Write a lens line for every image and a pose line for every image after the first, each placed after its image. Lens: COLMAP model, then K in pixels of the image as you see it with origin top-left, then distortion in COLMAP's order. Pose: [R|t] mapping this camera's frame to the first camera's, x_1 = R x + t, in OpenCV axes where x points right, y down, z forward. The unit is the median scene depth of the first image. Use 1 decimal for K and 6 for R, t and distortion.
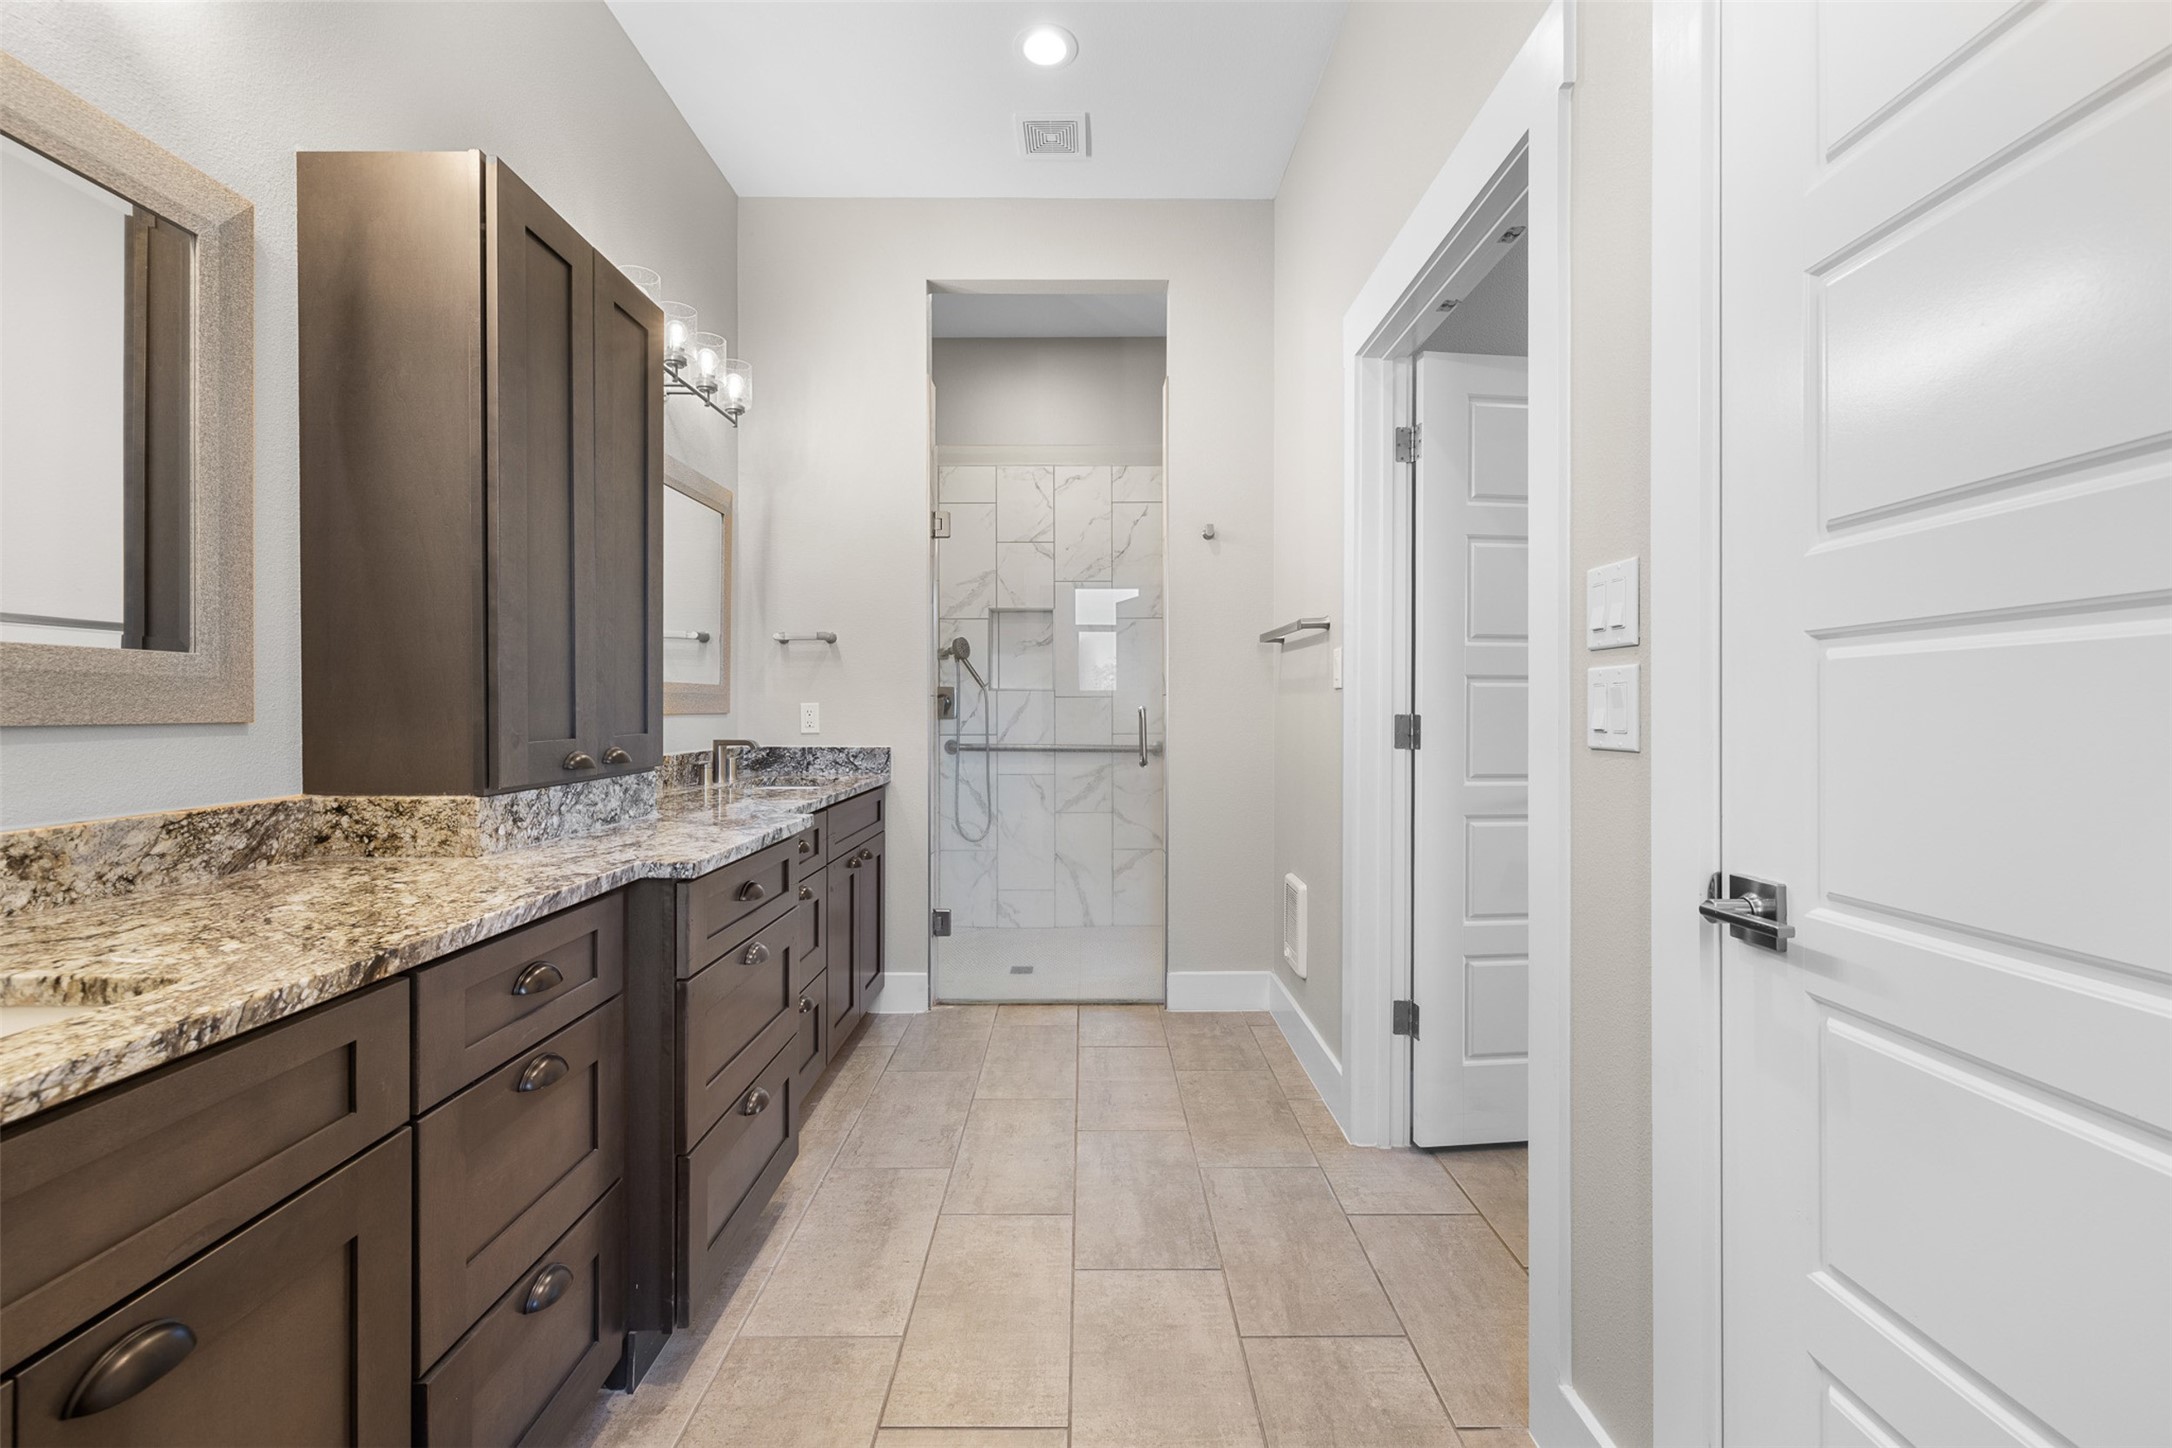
lens RADIAL K [[920.1, 0, 1099.0], [0, 920.1, 719.6], [0, 0, 1]] dist [-0.005691, 0.006339]
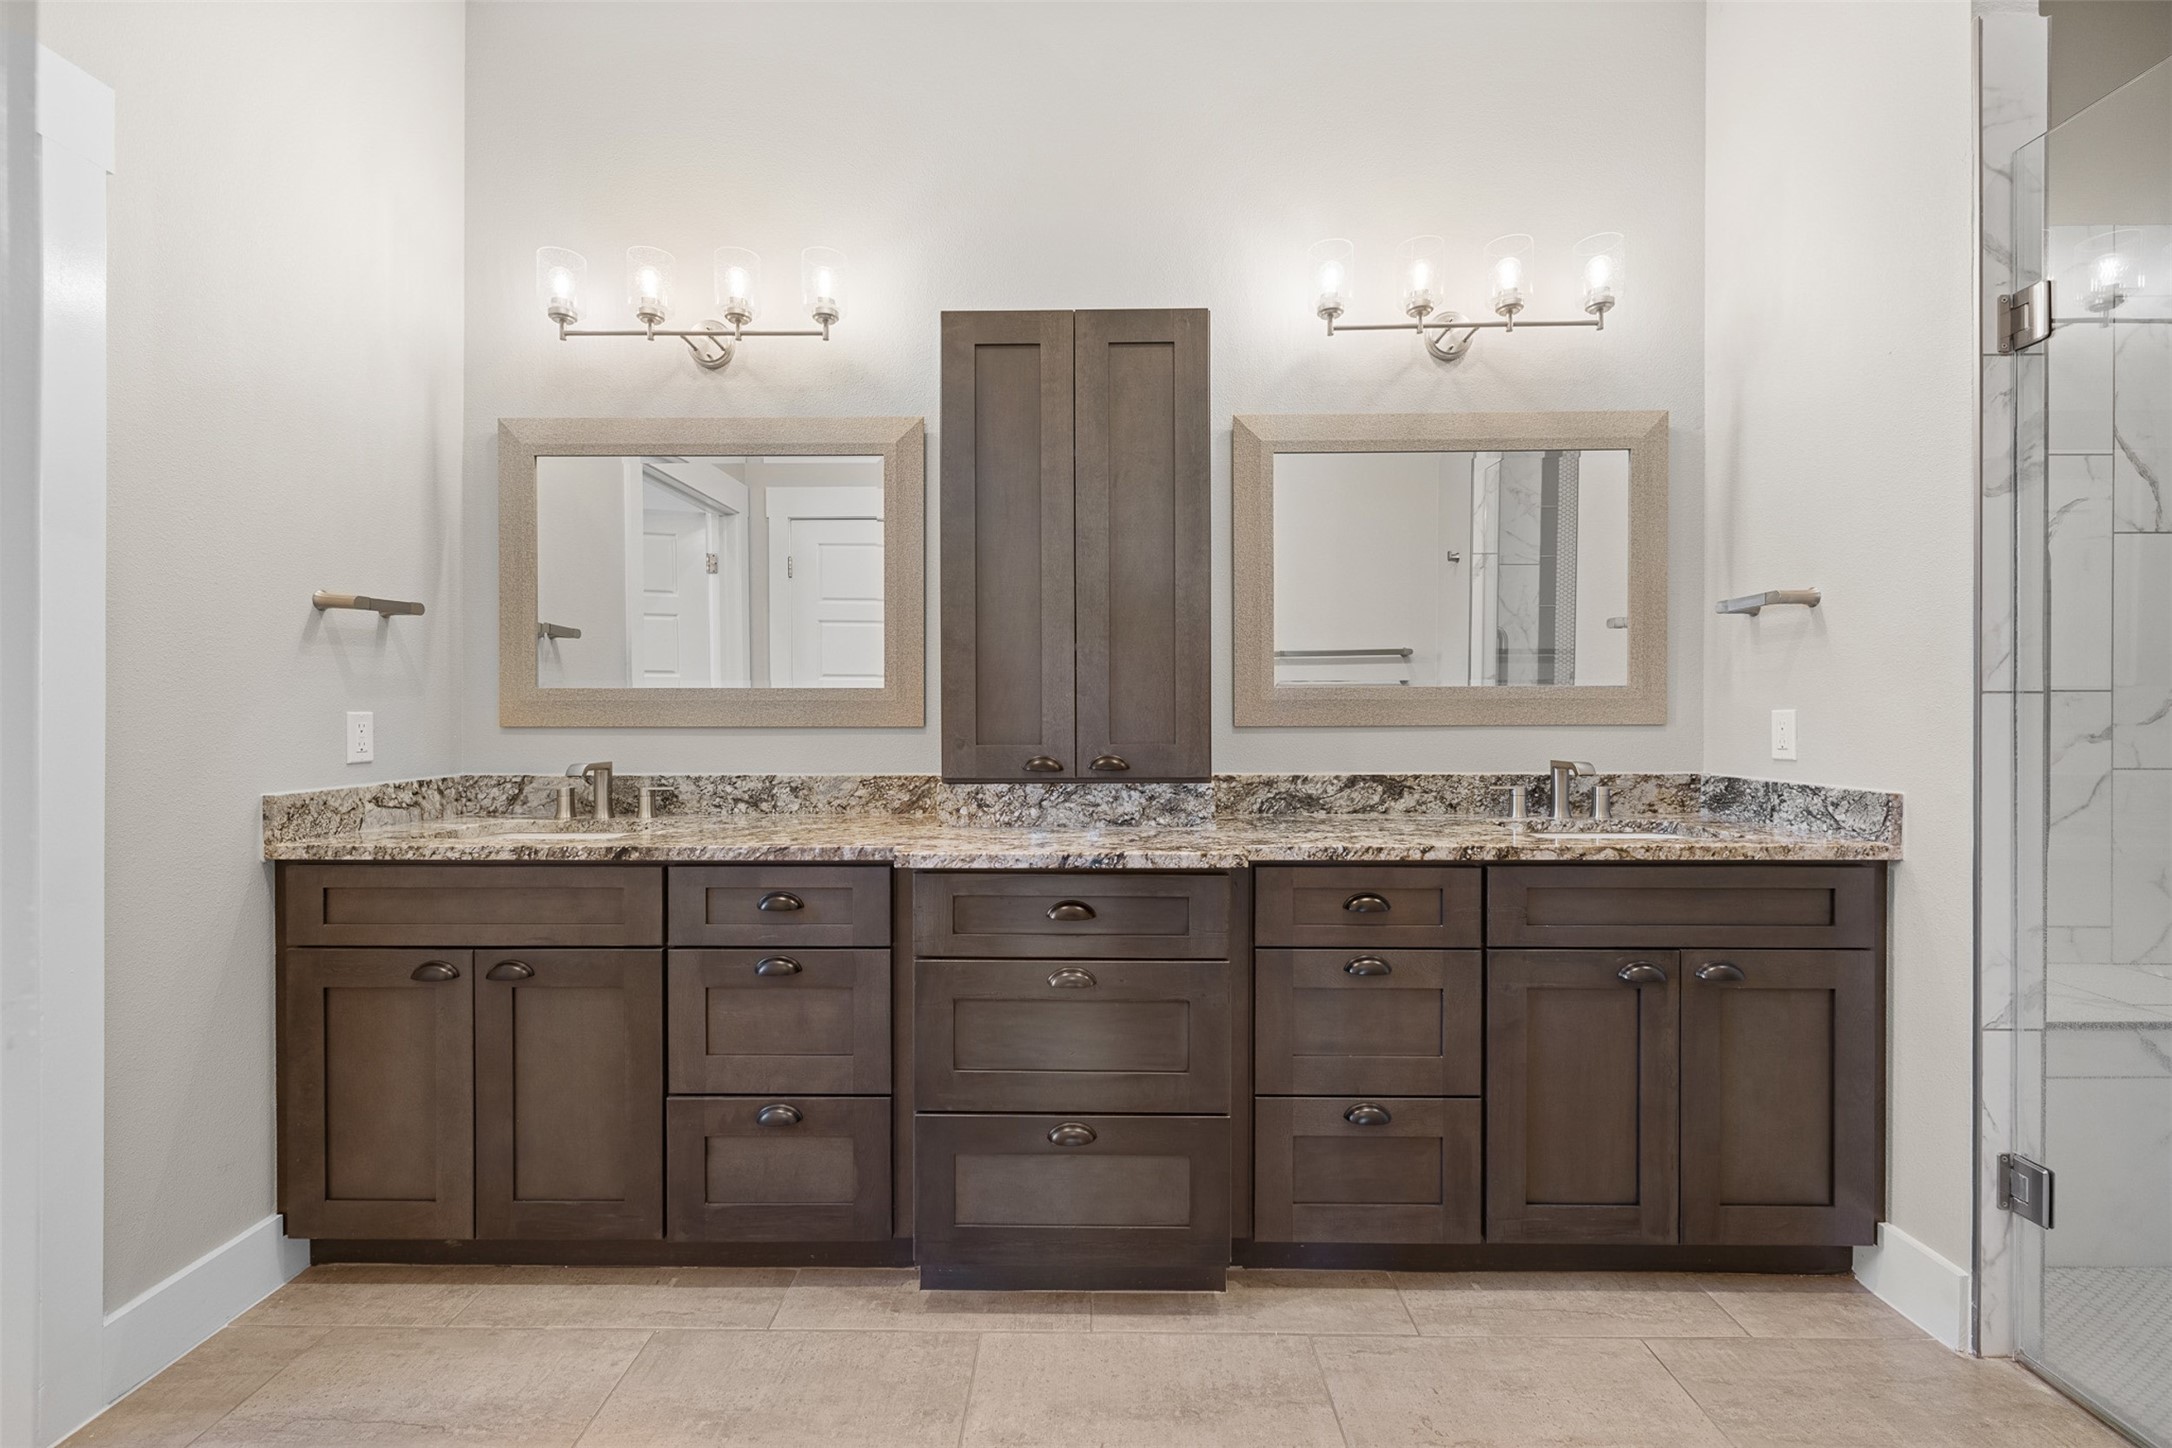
lens RADIAL K [[920.1, 0, 1099.0], [0, 920.1, 719.6], [0, 0, 1]] dist [-0.005691, 0.006339]
pose [[-0.031877, 0.003419, -0.999486, 0.639919], [-0.011787, 0.999923, 0.003797, -0.017542], [0.999422, 0.011902, -0.031834, 1.185337]]
